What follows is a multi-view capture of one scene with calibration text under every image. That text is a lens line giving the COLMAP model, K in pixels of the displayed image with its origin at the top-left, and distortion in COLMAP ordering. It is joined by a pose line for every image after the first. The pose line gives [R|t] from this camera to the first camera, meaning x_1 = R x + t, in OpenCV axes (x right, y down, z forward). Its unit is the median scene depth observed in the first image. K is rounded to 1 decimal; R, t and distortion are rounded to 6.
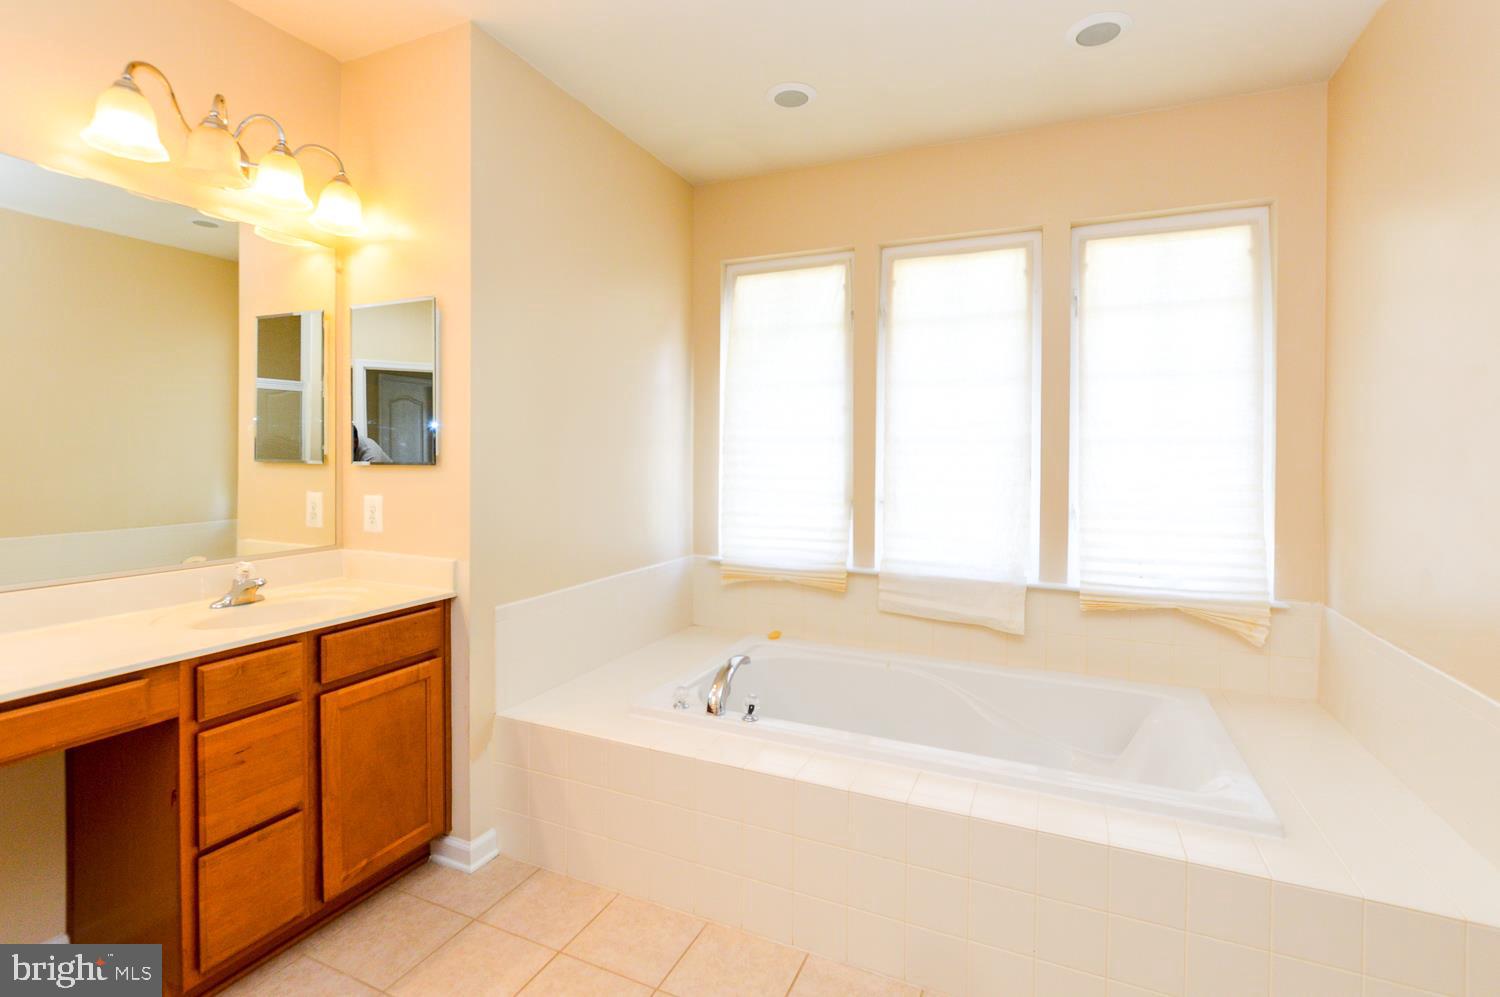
lens RADIAL K [[686.5, 0, 748.1], [0, 686.5, 466.8], [0, 0, 1]] dist [-0.001446, -0.000208]
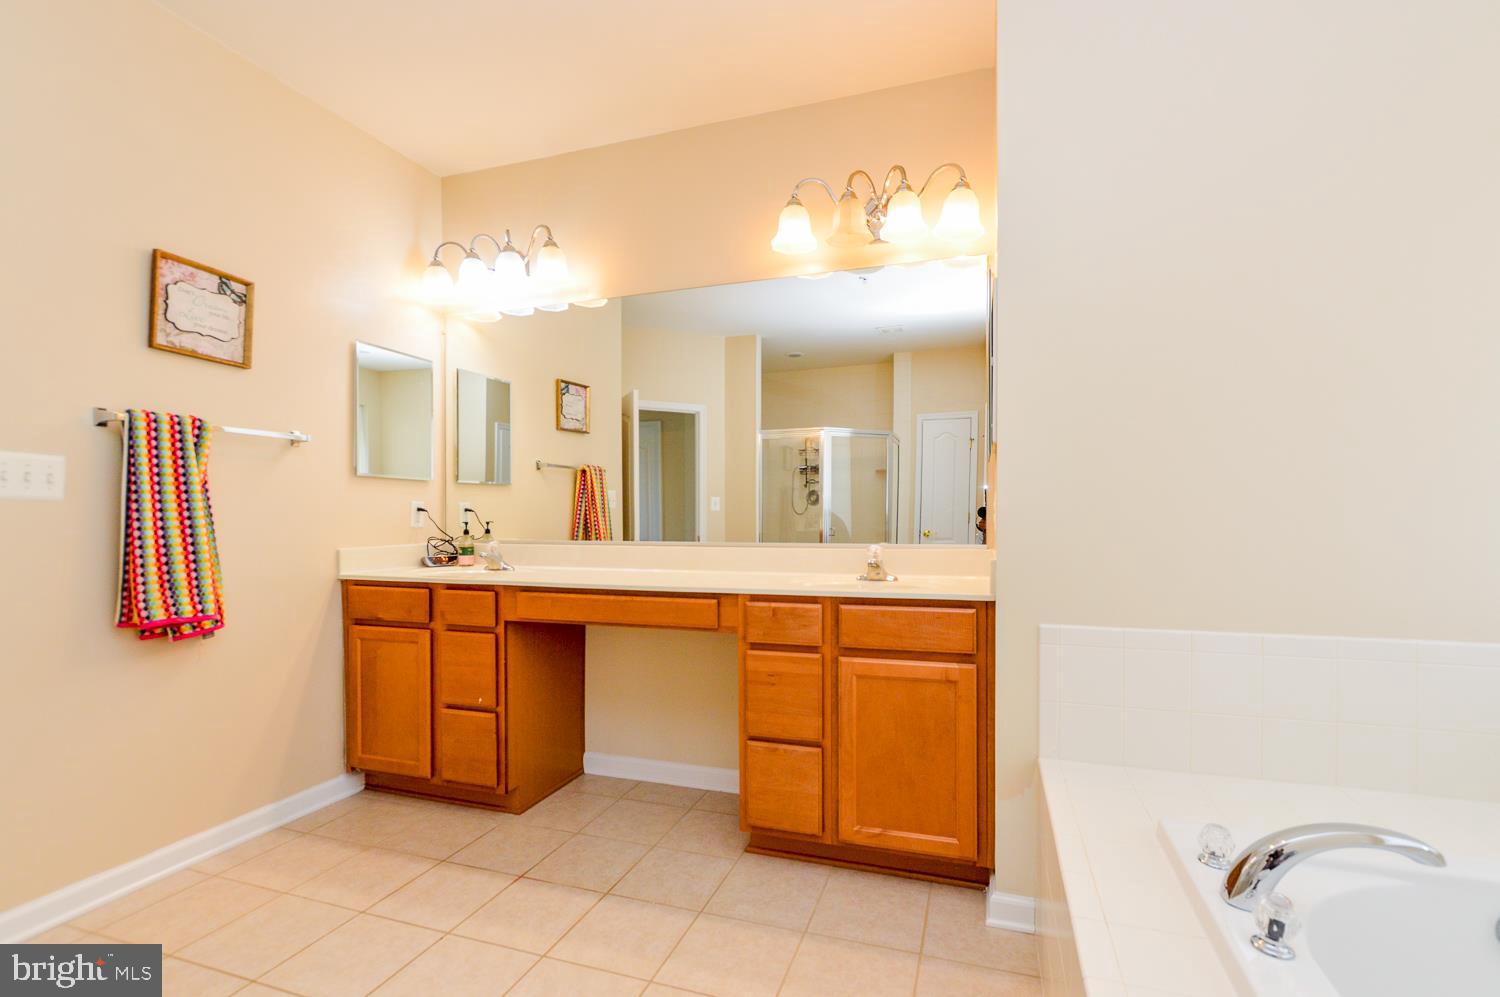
lens RADIAL K [[686.5, 0, 749.1], [0, 686.5, 510.6], [0, 0, 1]] dist [-0.002350, -0.000183]
pose [[0.094209, -0.010767, -0.995494, 0.490750], [-0.001508, 0.999939, -0.010958, 0.101637], [0.995551, 0.002533, 0.094187, 0.728300]]
